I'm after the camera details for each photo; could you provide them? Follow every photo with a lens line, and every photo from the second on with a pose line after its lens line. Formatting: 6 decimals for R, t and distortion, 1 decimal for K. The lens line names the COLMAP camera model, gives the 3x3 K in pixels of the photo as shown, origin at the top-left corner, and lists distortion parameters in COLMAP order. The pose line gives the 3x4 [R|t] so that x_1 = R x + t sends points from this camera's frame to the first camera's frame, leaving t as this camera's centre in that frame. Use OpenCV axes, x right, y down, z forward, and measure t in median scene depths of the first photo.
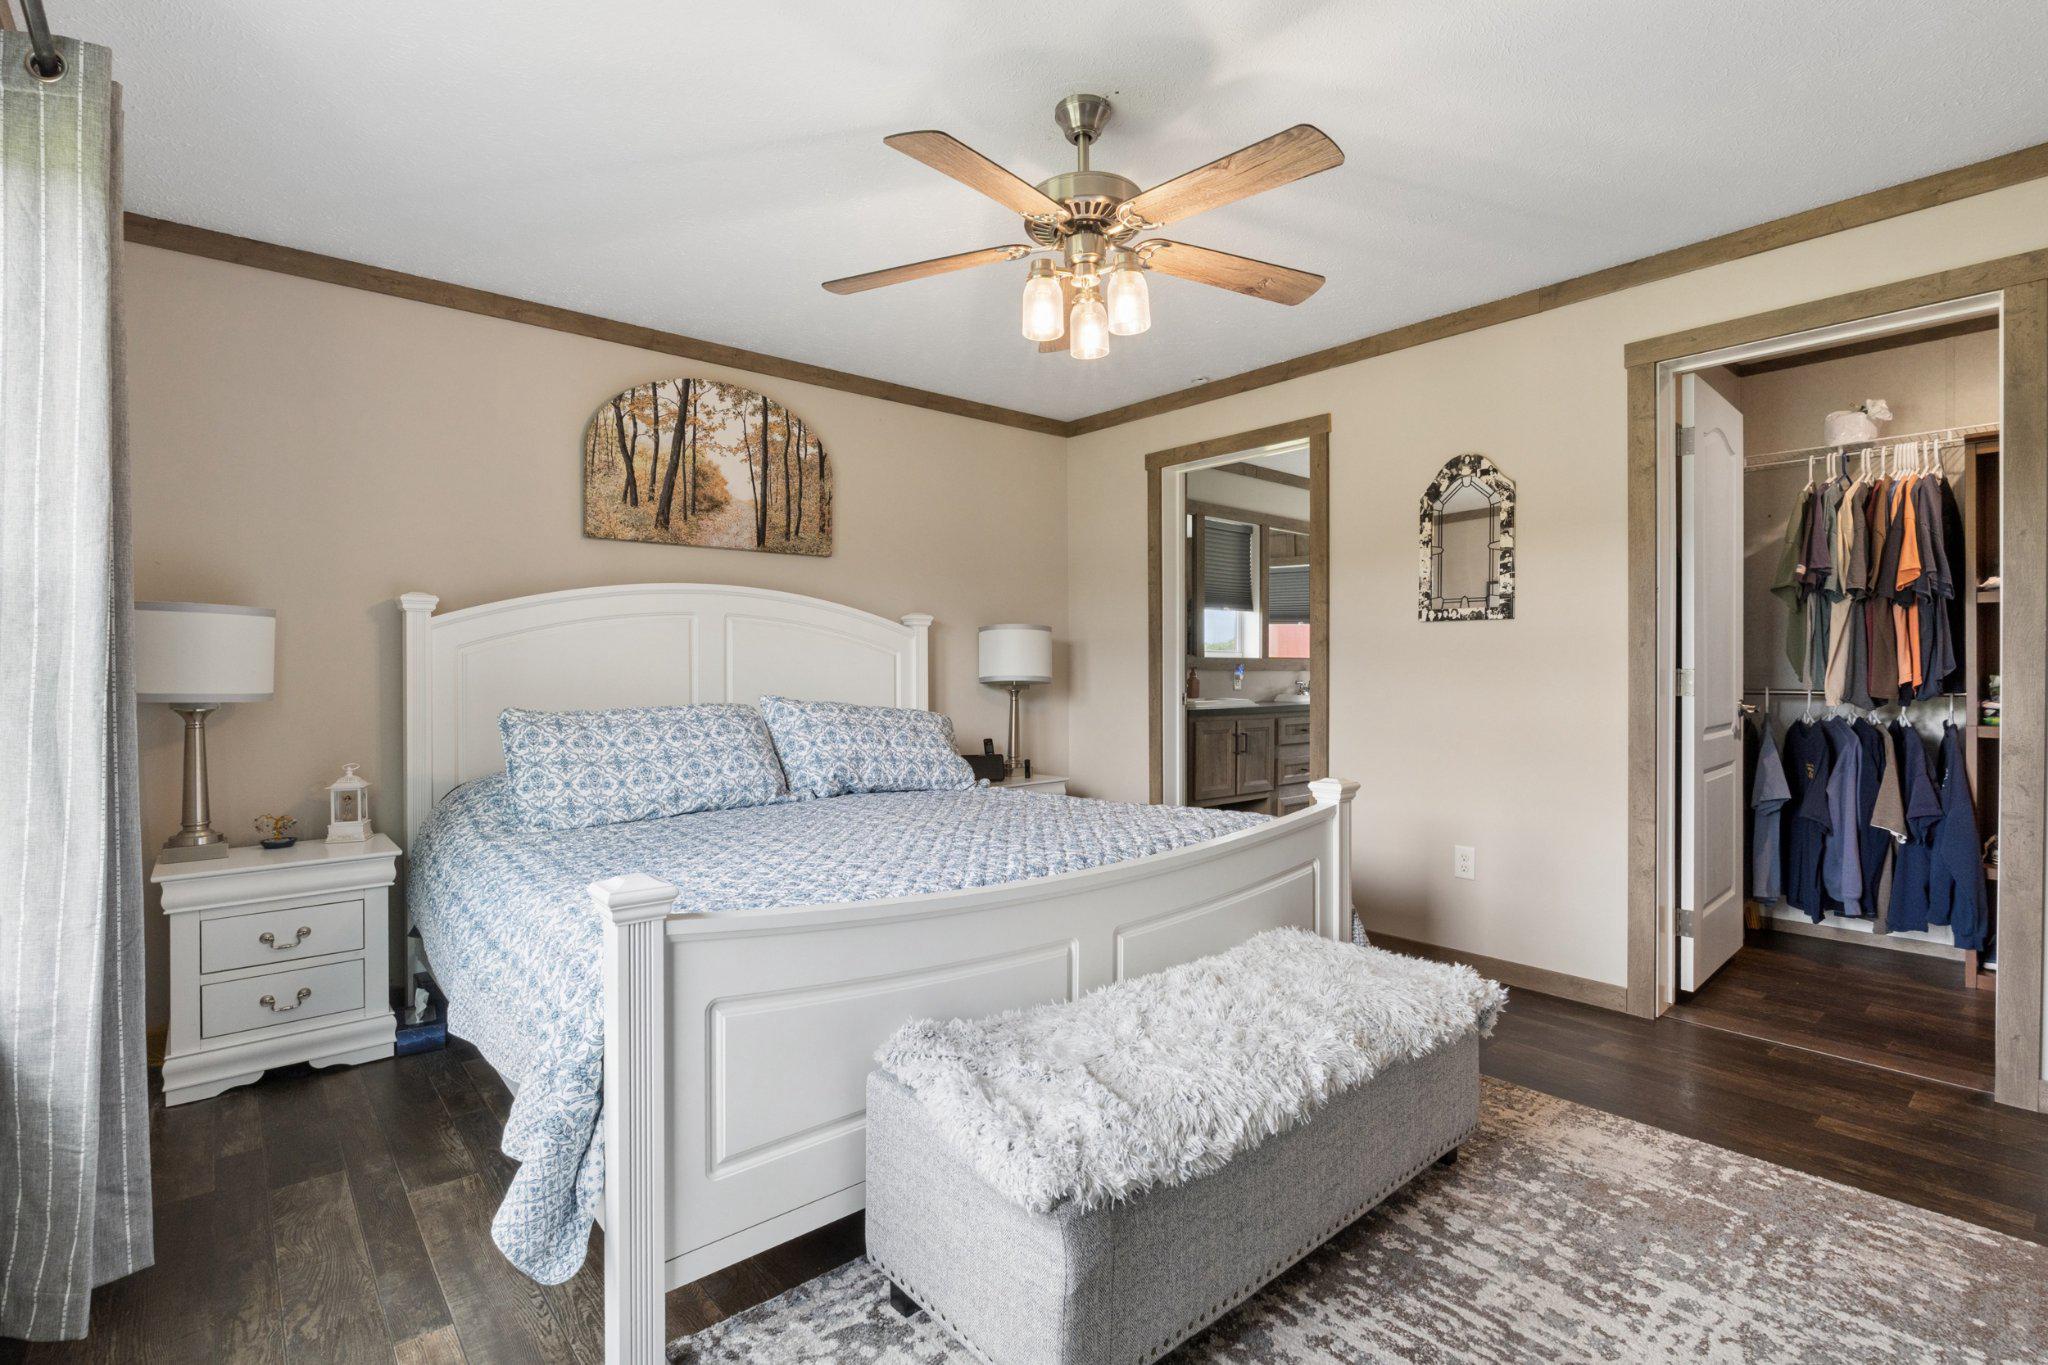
lens RADIAL K [[943.0, 0, 1067.5], [0, 943.0, 669.3], [0, 0, 1]] dist [-0.007537, -0.000026]
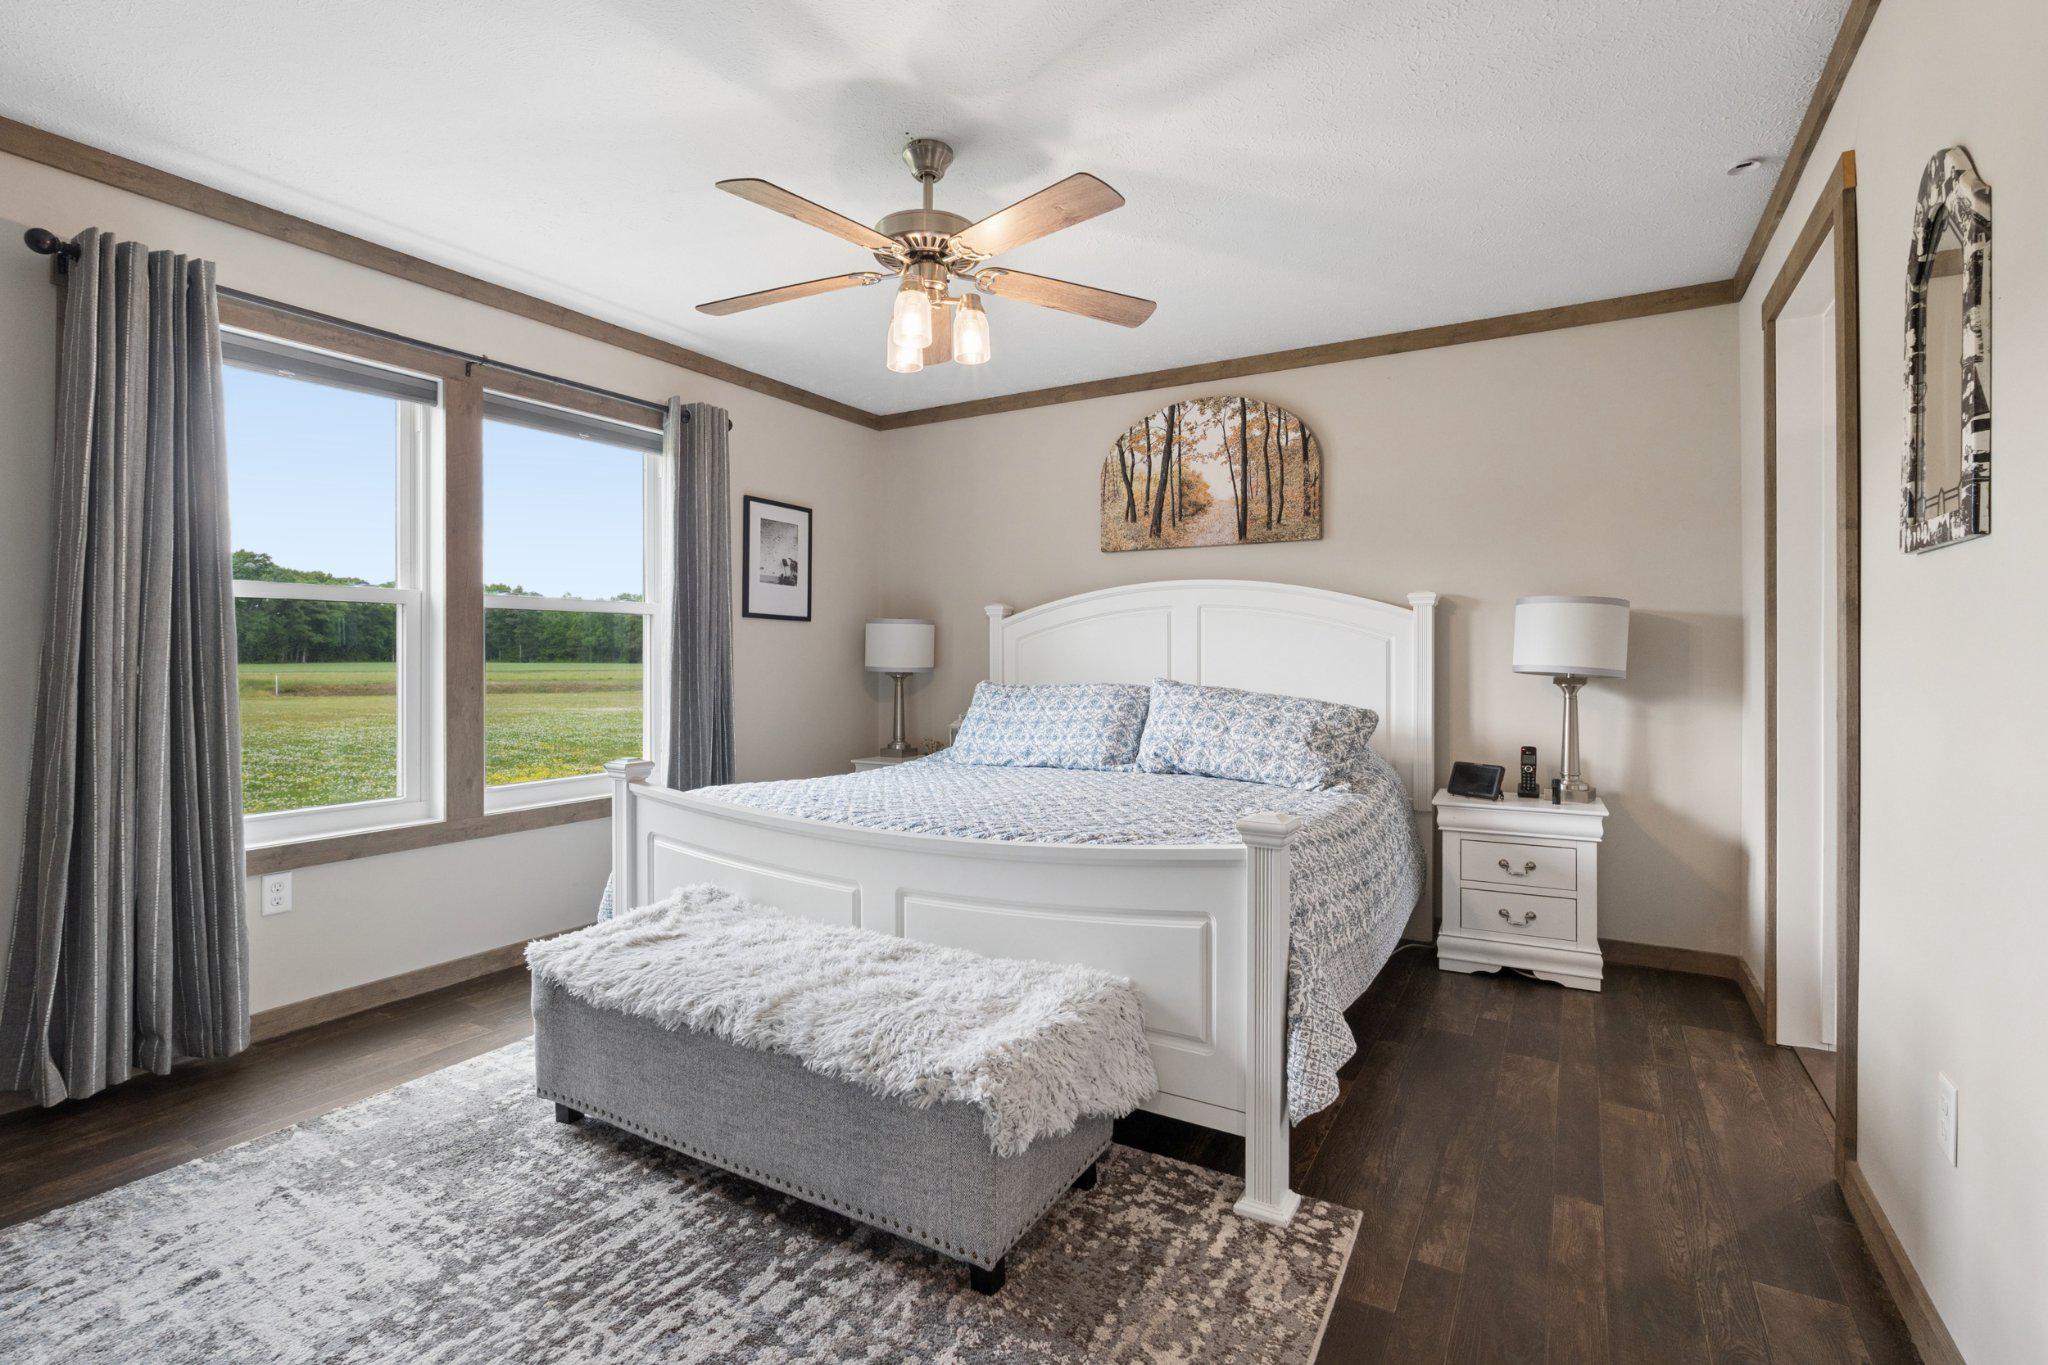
lens RADIAL K [[943.0, 0, 1025.6], [0, 943.0, 684.1], [0, 0, 1]] dist [-0.007537, -0.000026]
pose [[0.320455, 0.044463, -0.946220, 0.660158], [0.005867, 0.998785, 0.048920, -0.020846], [0.947246, -0.021228, 0.319805, 0.447151]]
